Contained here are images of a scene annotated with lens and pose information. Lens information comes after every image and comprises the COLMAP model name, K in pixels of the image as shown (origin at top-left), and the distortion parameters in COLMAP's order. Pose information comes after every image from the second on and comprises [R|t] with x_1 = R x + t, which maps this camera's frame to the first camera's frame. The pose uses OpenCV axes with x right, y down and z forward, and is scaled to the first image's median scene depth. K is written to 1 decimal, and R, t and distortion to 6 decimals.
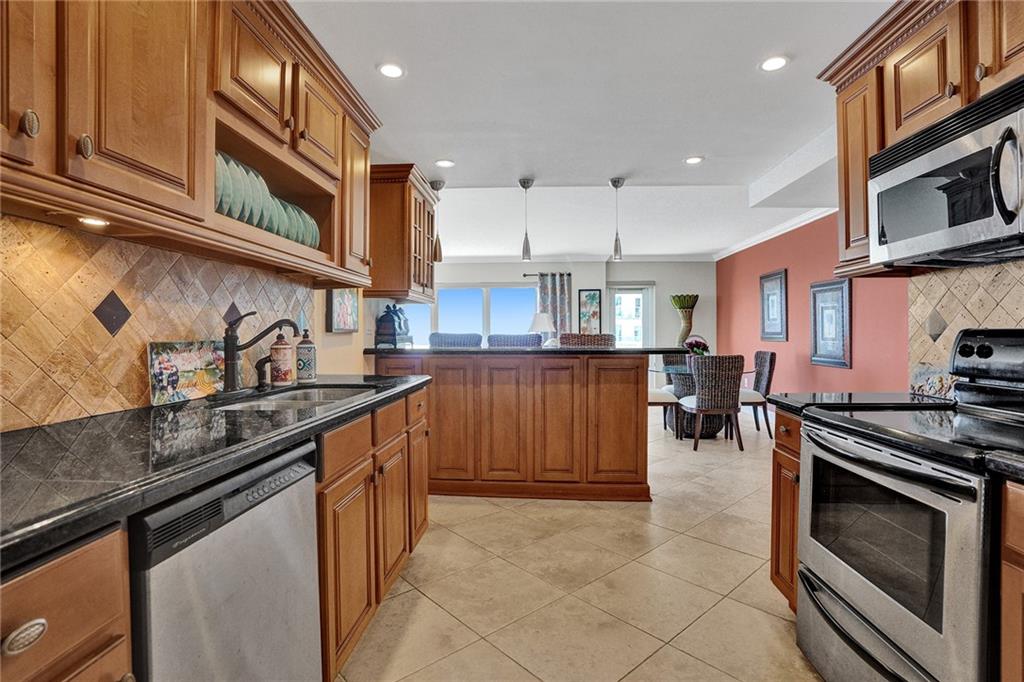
lens RADIAL K [[491.2, 0, 517.9], [0, 491.2, 335.5], [0, 0, 1]] dist [-0.068645, 0.029863]
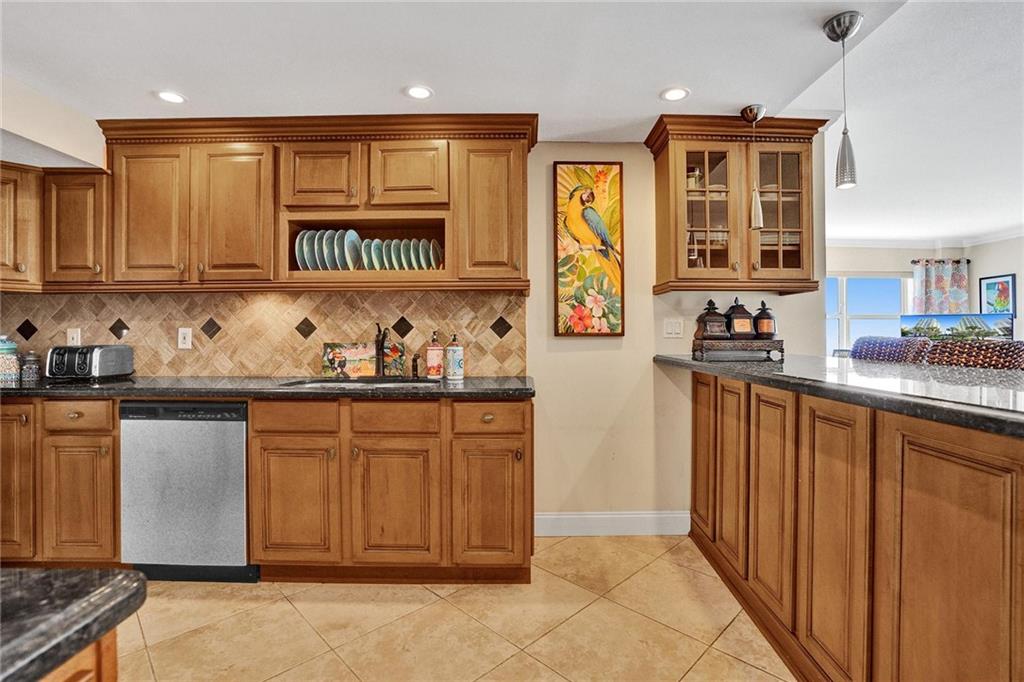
lens RADIAL K [[476.1, 0, 515.8], [0, 476.1, 334.6], [0, 0, 1]] dist [-0.061333, 0.018883]
pose [[0.050125, -0.000727, -0.998743, 1.104145], [-0.001571, 0.999998, -0.000807, -0.017397], [0.998742, 0.001610, 0.050124, 1.651711]]
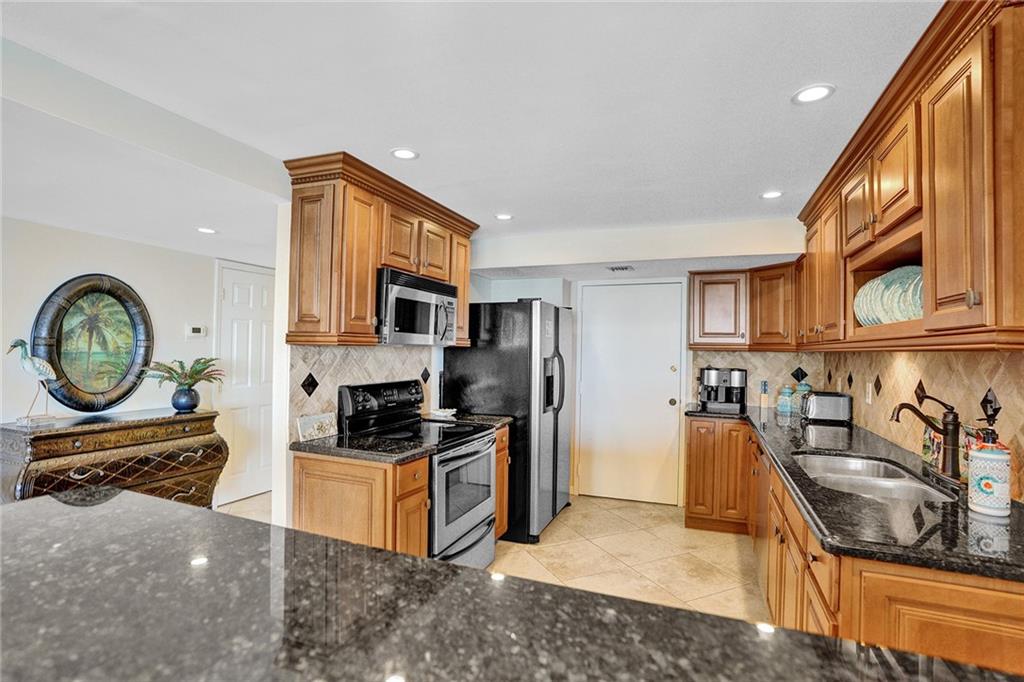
lens RADIAL K [[489.3, 0, 512.0], [0, 489.3, 341.0], [0, 0, 1]] dist [-0.070705, 0.028217]
pose [[-0.947209, -0.010603, 0.320440, -0.052864], [-0.016071, 0.999767, -0.014424, -0.162095], [-0.320212, -0.018812, -0.947159, 2.706843]]
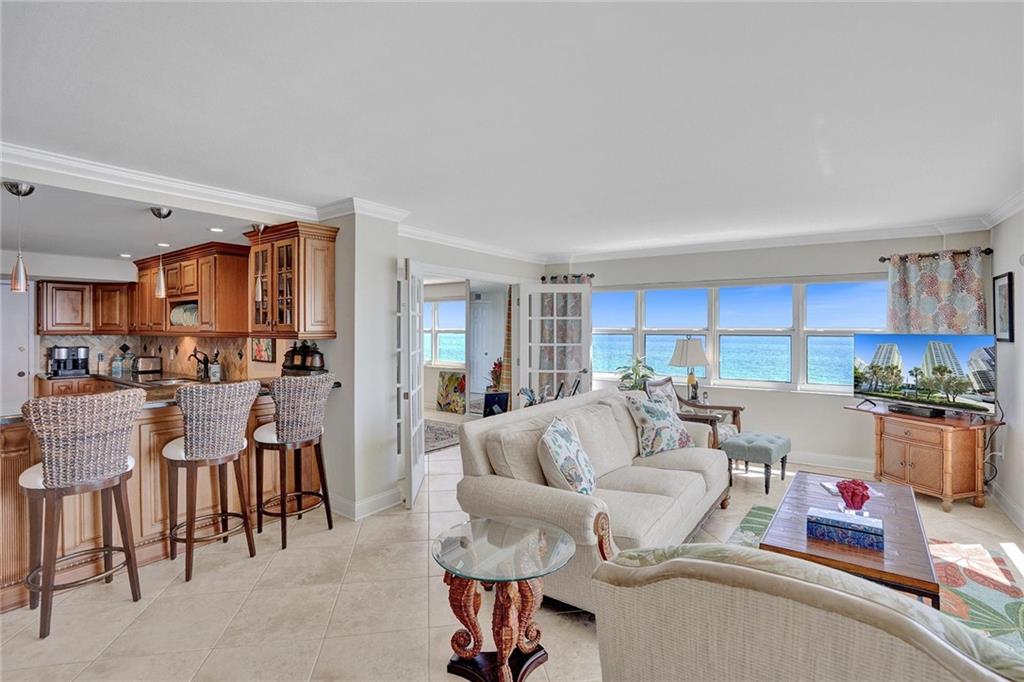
lens RADIAL K [[480.8, 0, 510.9], [0, 480.8, 325.3], [0, 0, 1]] dist [-0.074668, 0.031260]
pose [[-0.540257, -0.004109, -0.841490, 0.959522], [-0.000957, 0.999990, -0.004268, -0.235438], [0.841500, -0.001501, -0.540256, 4.972297]]
